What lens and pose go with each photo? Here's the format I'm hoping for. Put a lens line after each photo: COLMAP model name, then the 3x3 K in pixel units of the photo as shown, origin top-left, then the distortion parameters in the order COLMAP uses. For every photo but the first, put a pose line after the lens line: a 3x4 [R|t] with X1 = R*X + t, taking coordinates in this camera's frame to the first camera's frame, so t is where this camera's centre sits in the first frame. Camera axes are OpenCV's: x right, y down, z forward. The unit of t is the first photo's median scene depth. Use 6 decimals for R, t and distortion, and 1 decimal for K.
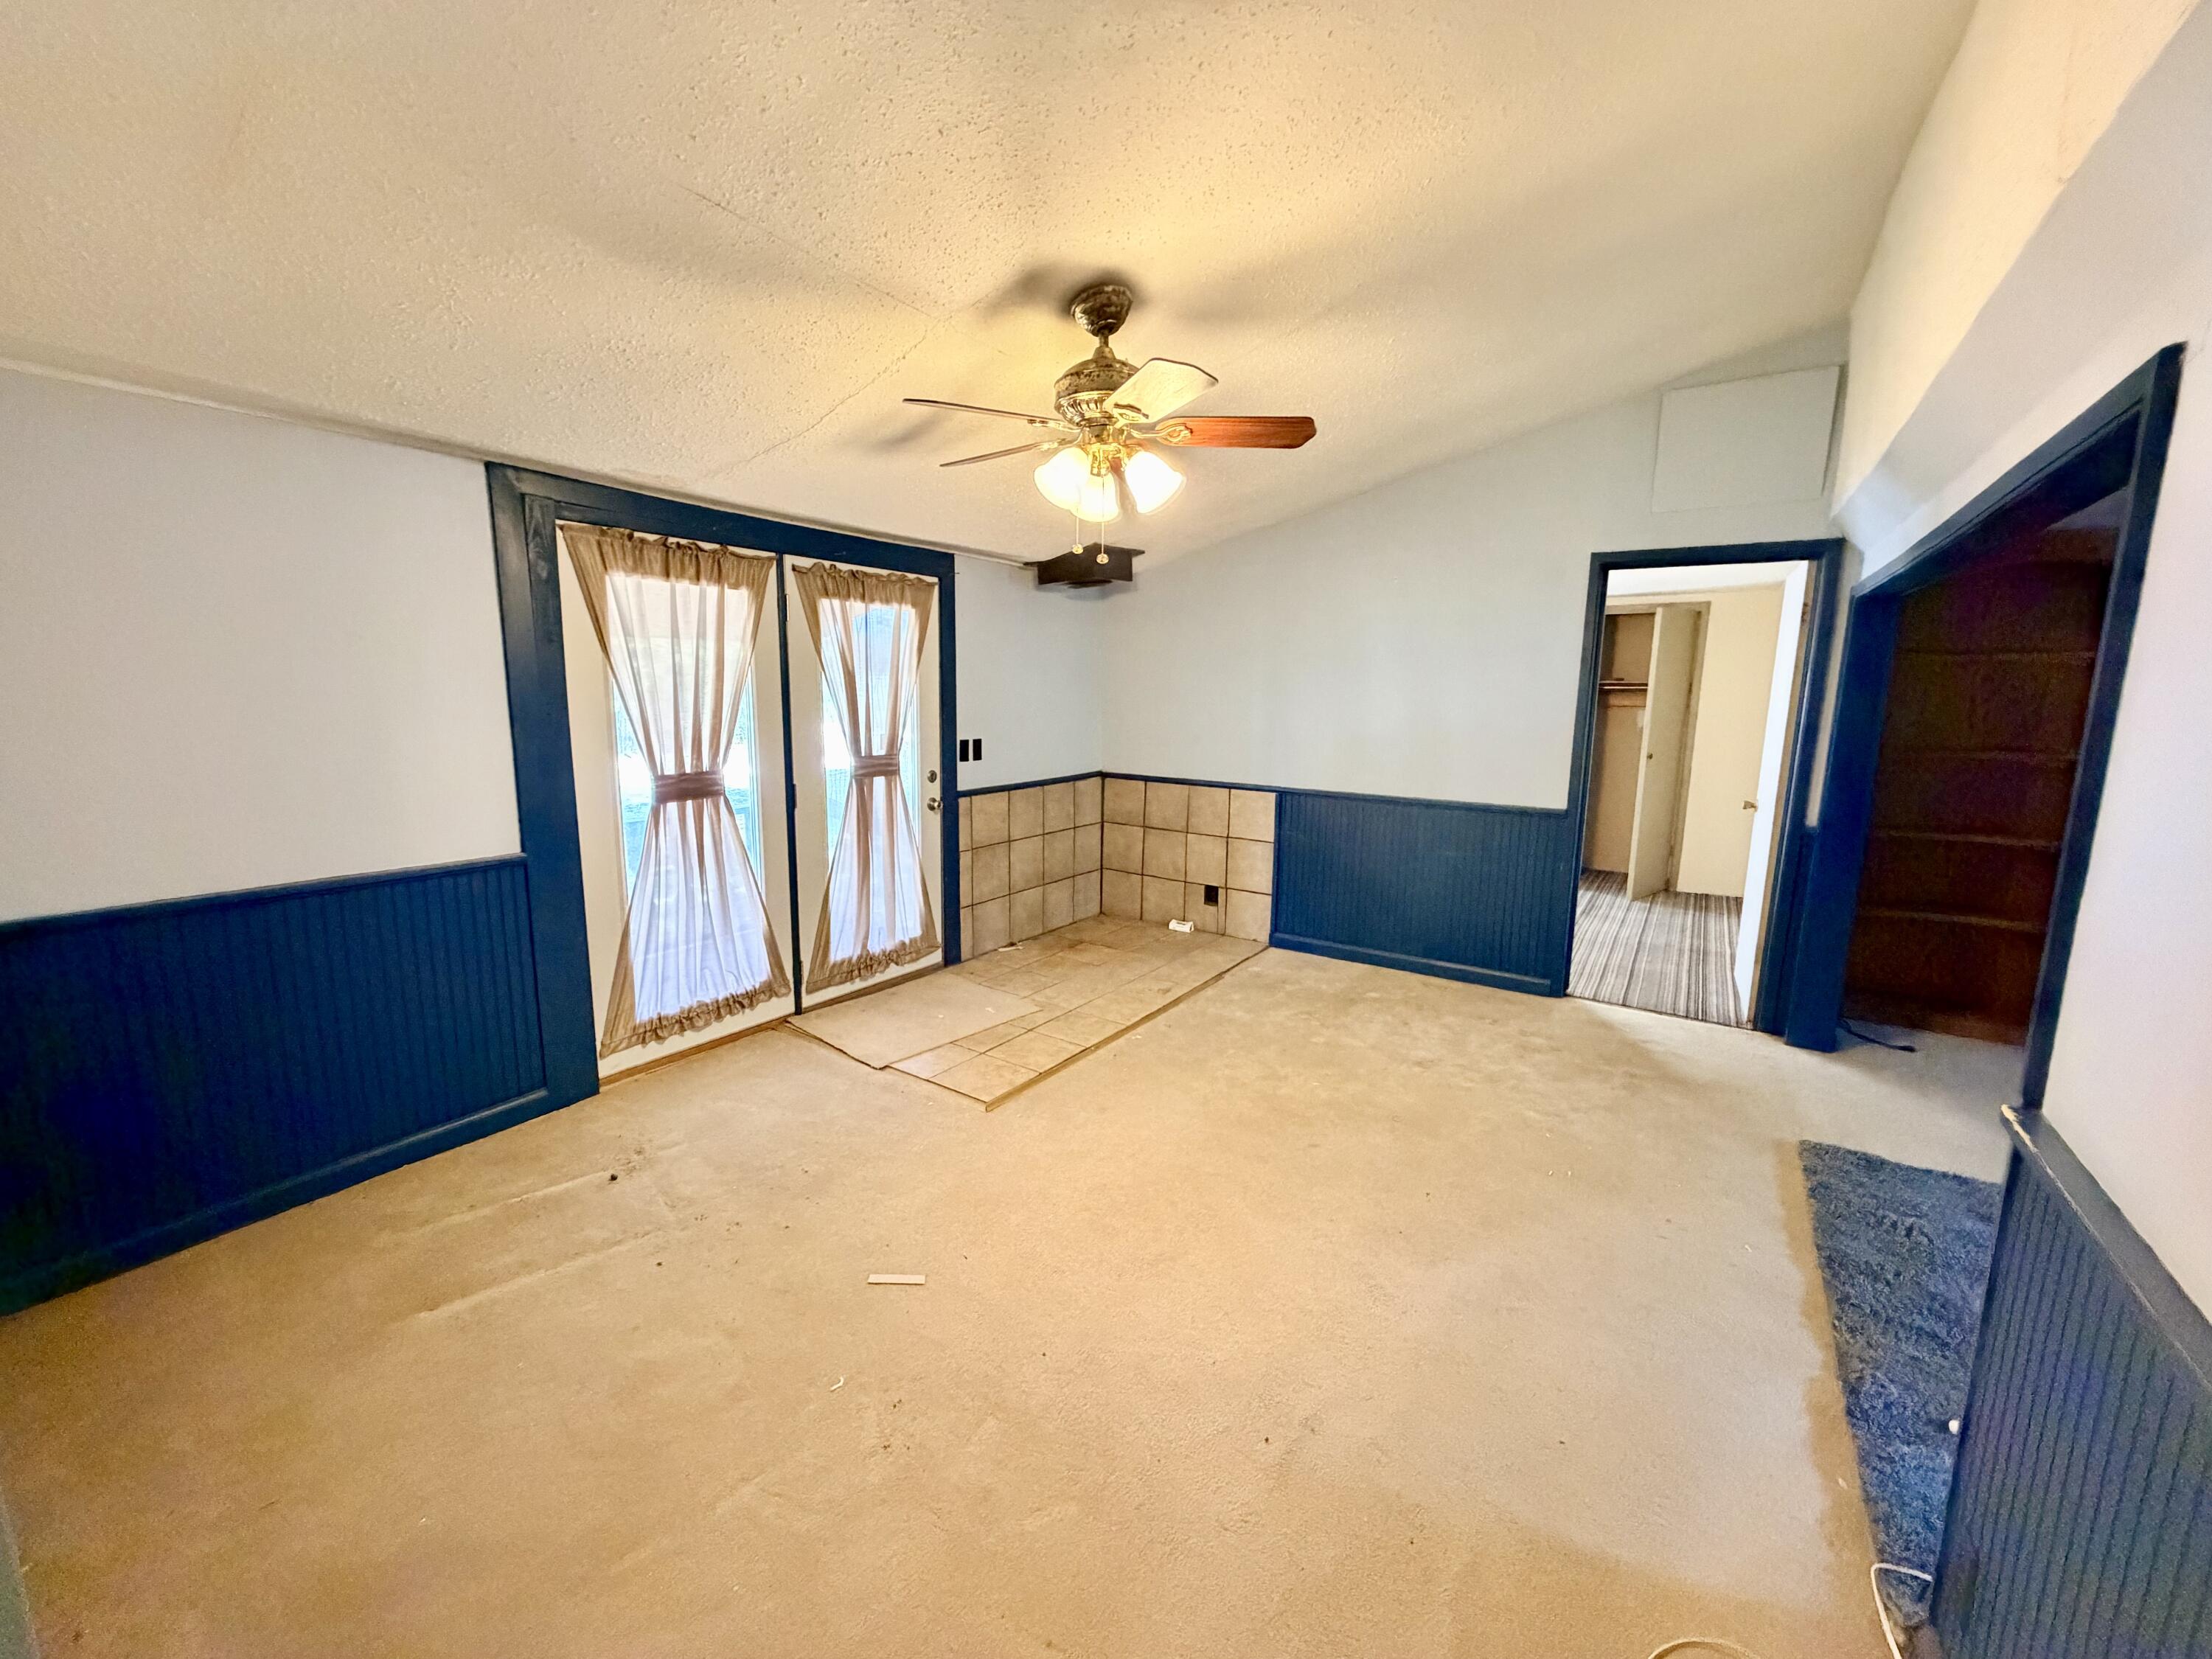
lens RADIAL K [[879.2, 0, 1095.8], [0, 879.2, 826.2], [0, 0, 1]] dist [0.001247, -0.000323]
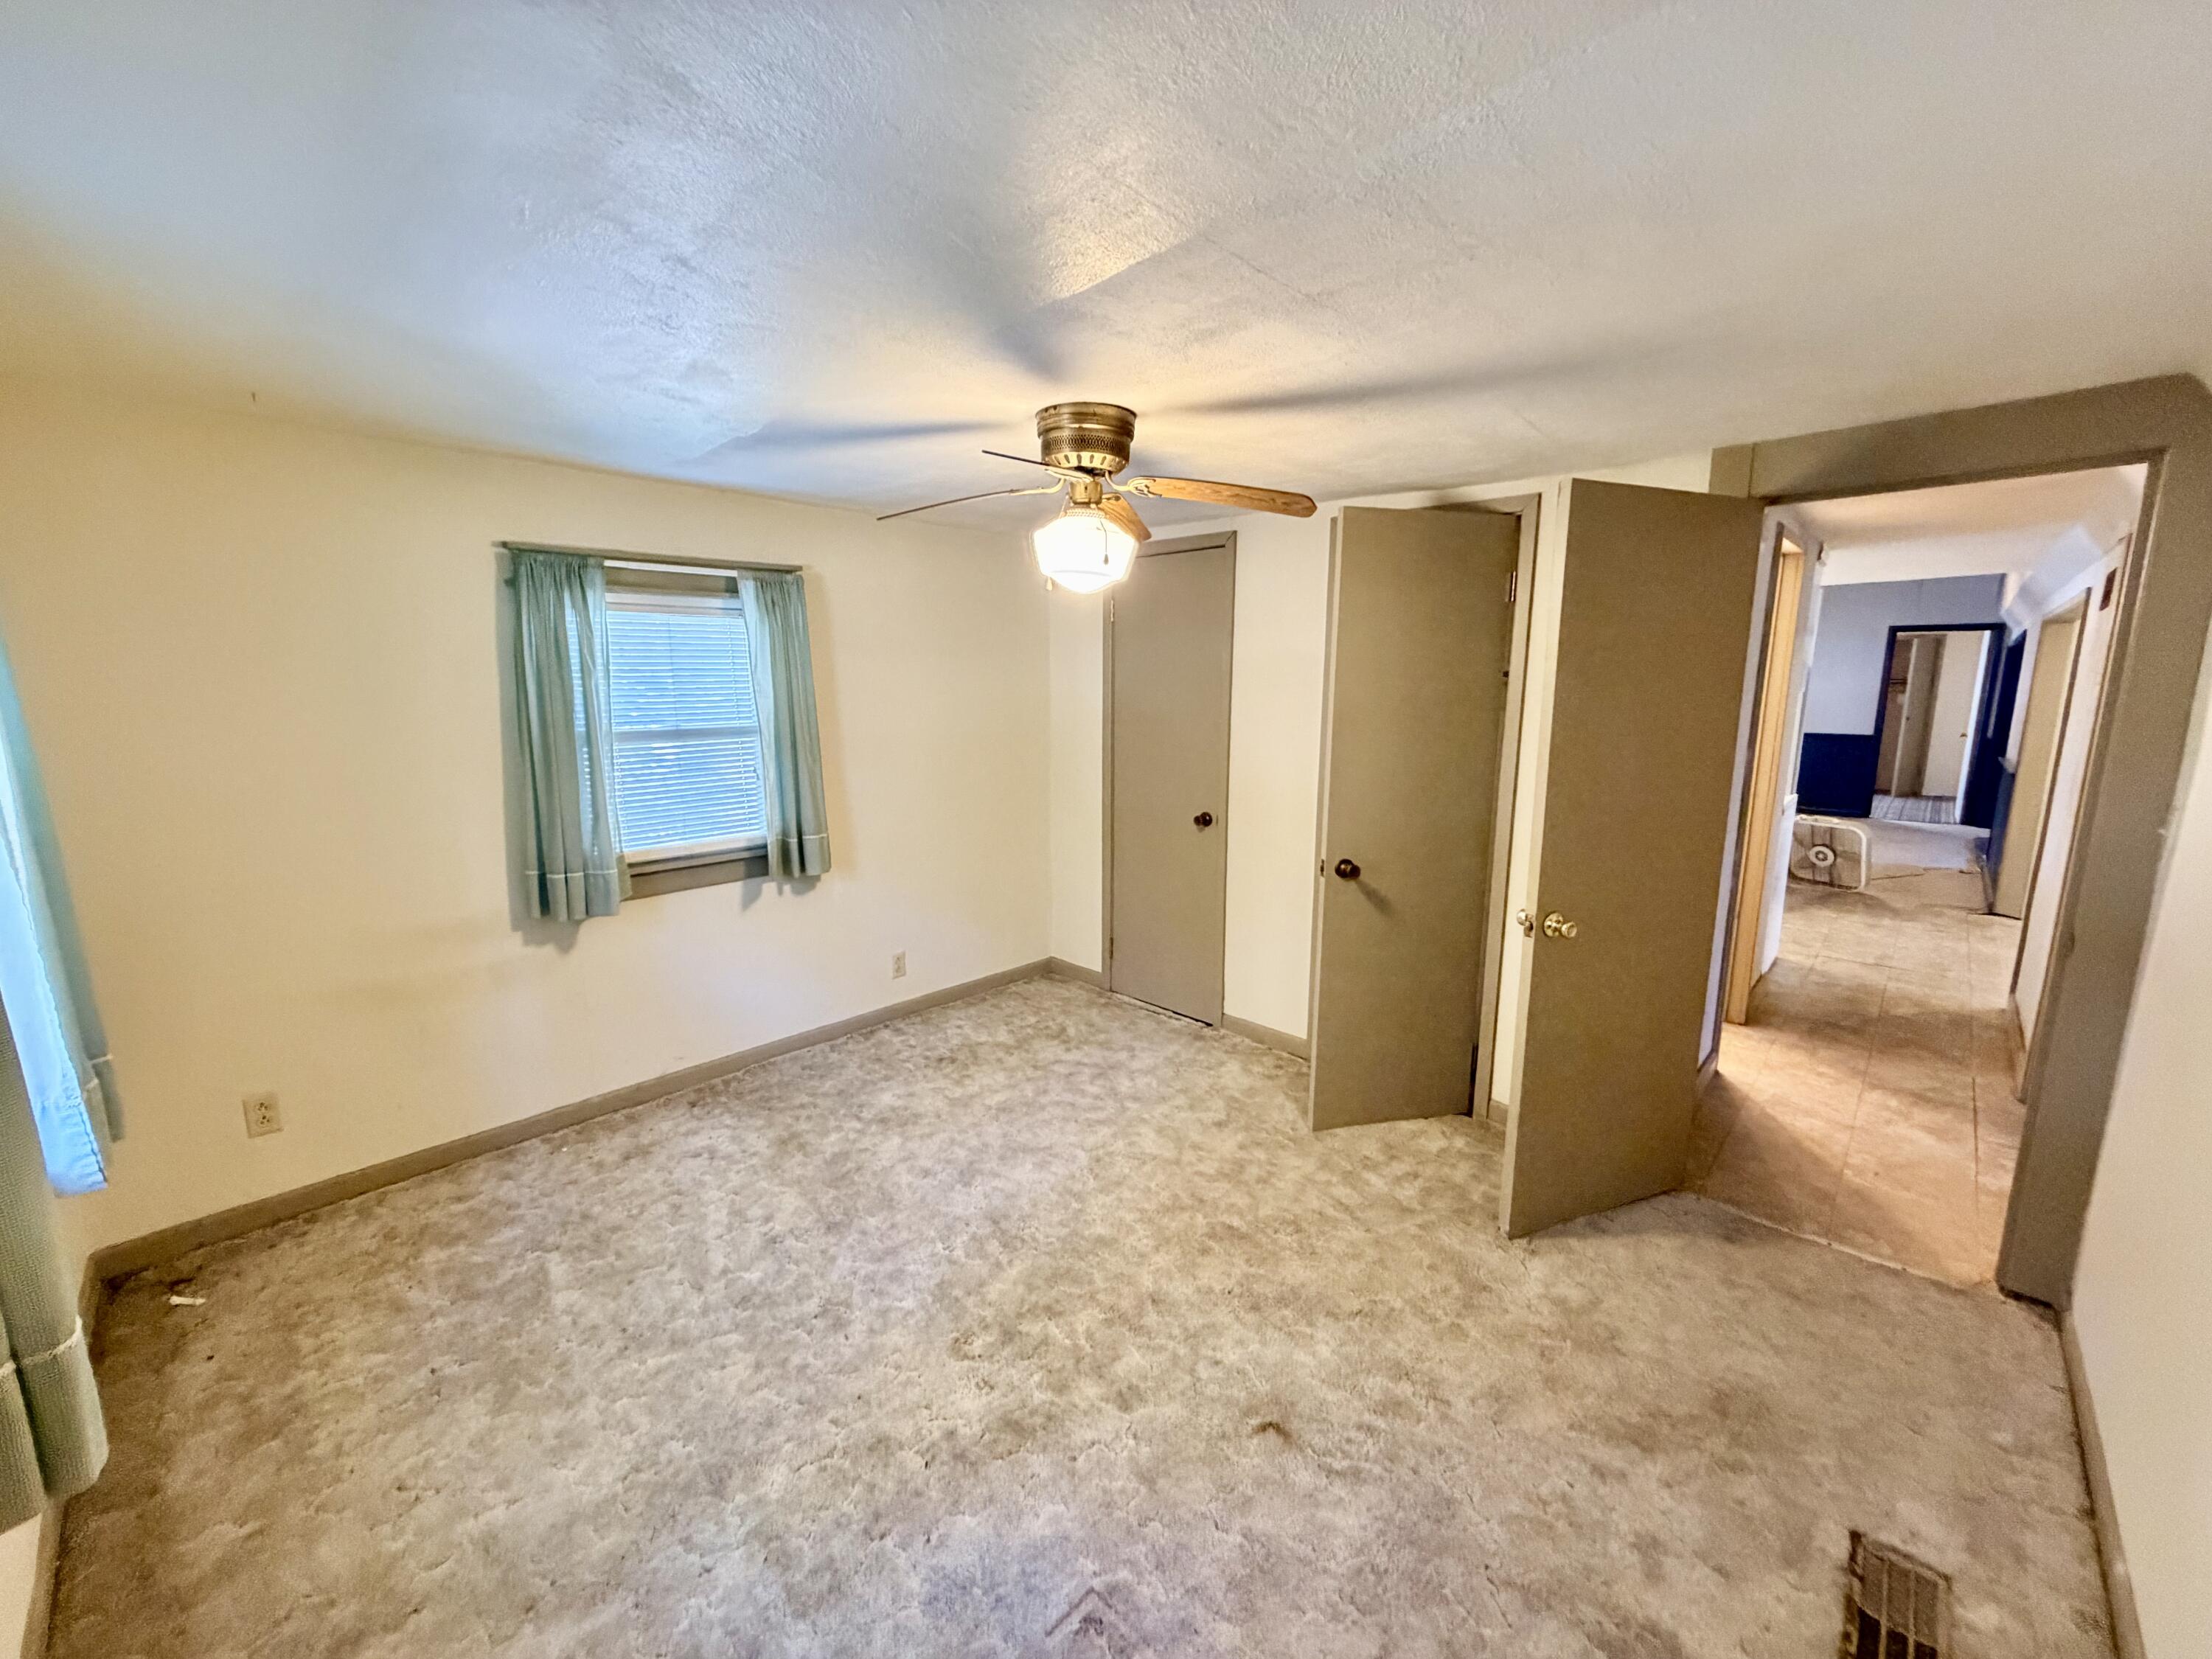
lens RADIAL K [[879.2, 0, 1110.5], [0, 879.2, 831.6], [0, 0, 1]] dist [0.001247, -0.000323]
pose [[0.989349, 0.014143, -0.144876, -0.958004], [-0.012939, 0.999874, 0.009245, 0.206133], [0.144989, -0.007272, 0.989407, -1.363476]]
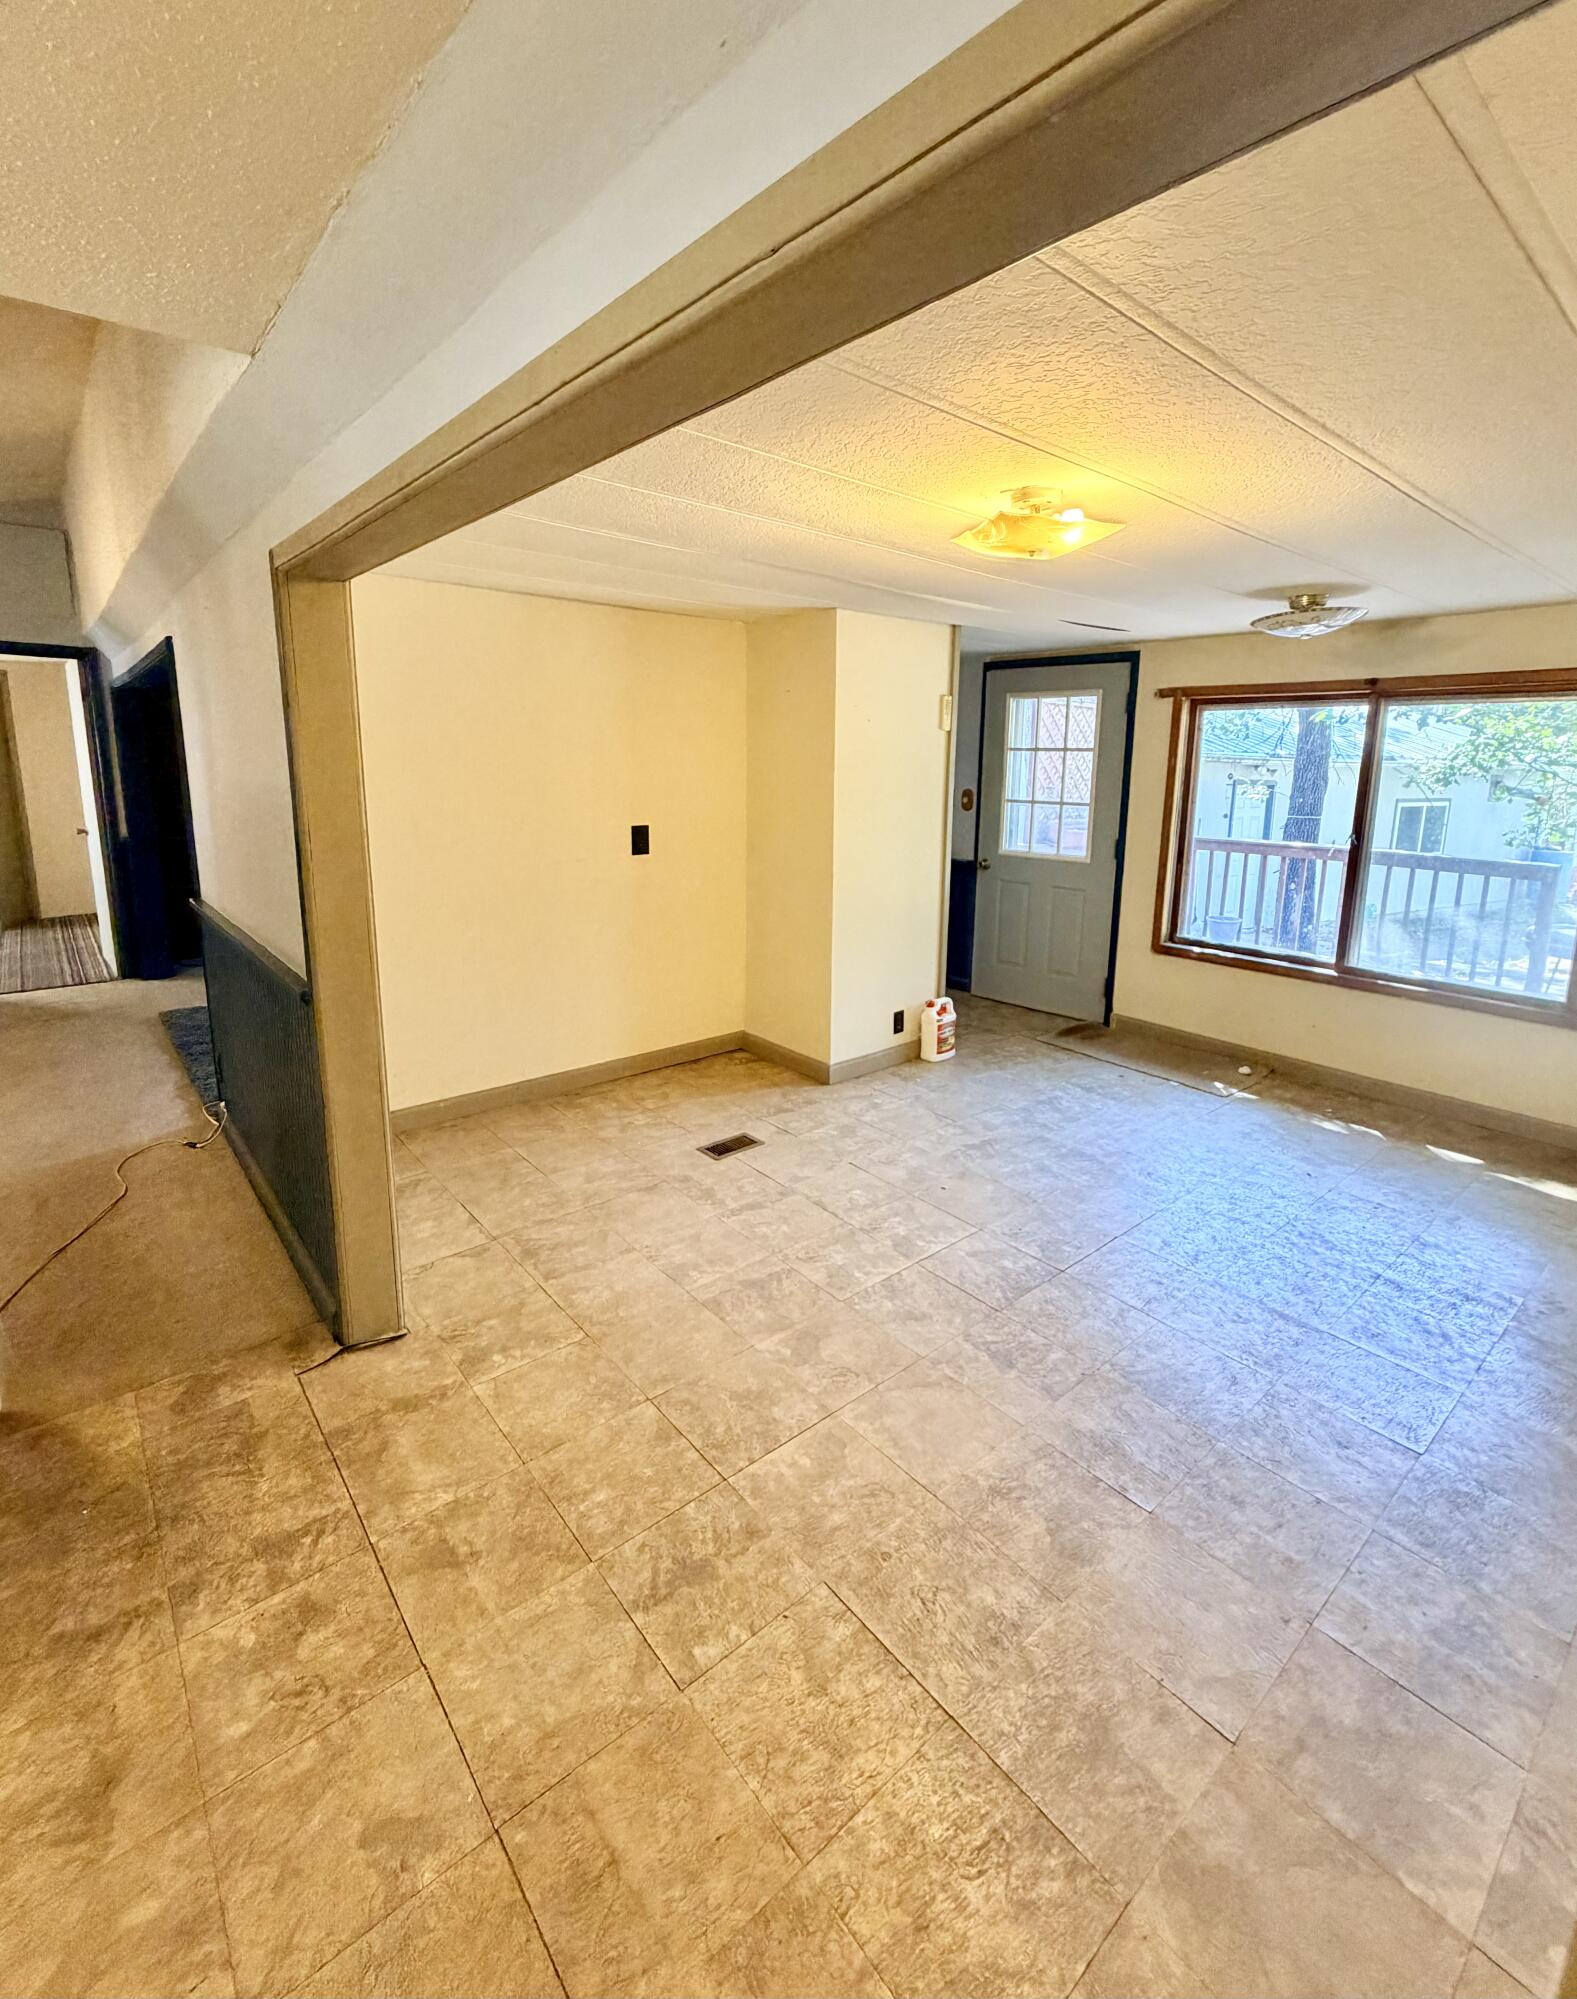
lens RADIAL K [[896.9, 0, 807.1], [0, 896.9, 929.6], [0, 0, 1]] dist [-0.005653, -0.000557]
pose [[0.249867, -0.184308, 0.950577, -0.299066], [0.139624, 0.978315, 0.152985, 0.065220], [-0.958160, 0.094498, 0.270183, -0.409353]]
